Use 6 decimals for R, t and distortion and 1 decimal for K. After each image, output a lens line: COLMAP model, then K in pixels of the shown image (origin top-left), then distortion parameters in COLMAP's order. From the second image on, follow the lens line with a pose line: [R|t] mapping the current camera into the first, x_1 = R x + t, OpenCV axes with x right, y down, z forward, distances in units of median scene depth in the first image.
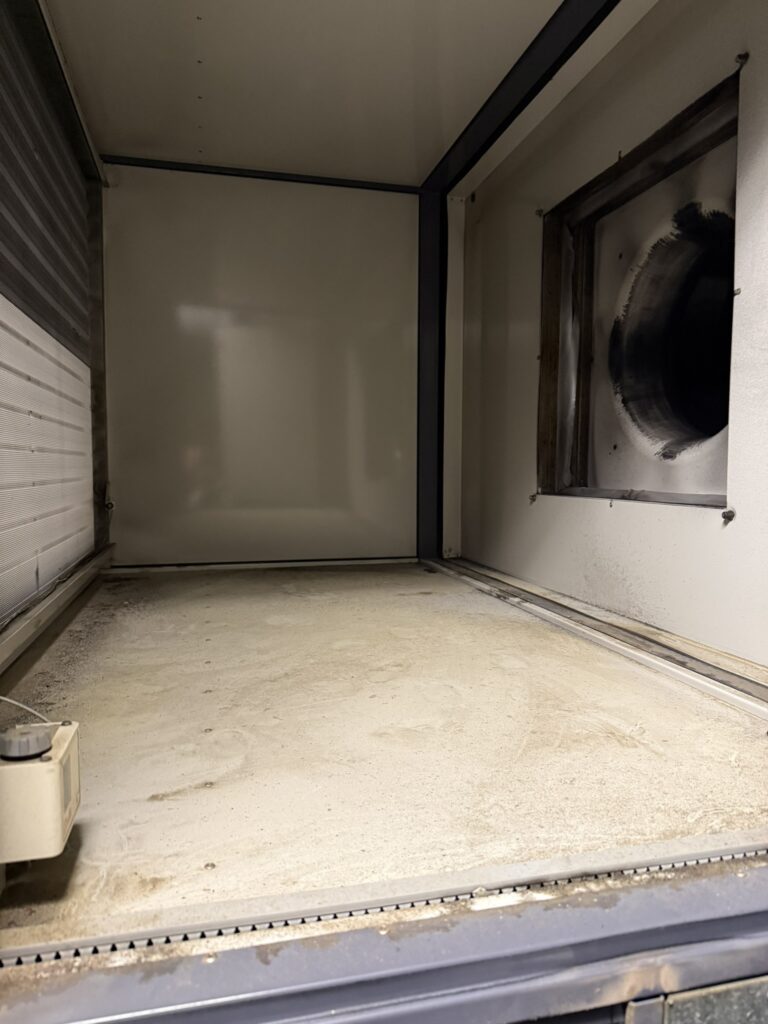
lens RADIAL K [[725.8, 0, 384.7], [0, 725.8, 511.1], [0, 0, 1]] dist [-0.003712, -0.005544]
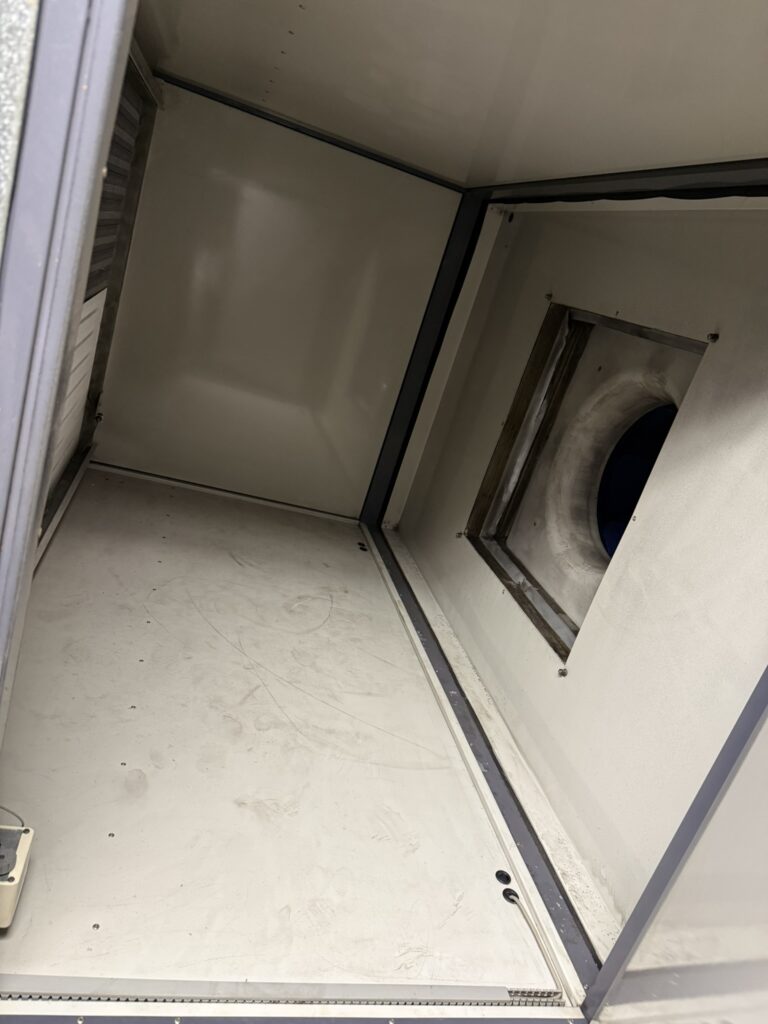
lens RADIAL K [[725.8, 0, 383.3], [0, 725.8, 513.4], [0, 0, 1]] dist [-0.003712, -0.005544]
pose [[0.954841, 0.288936, 0.069245, -0.000331], [-0.297037, 0.922878, 0.245080, -0.303719], [0.006908, -0.254581, 0.967027, -0.111169]]
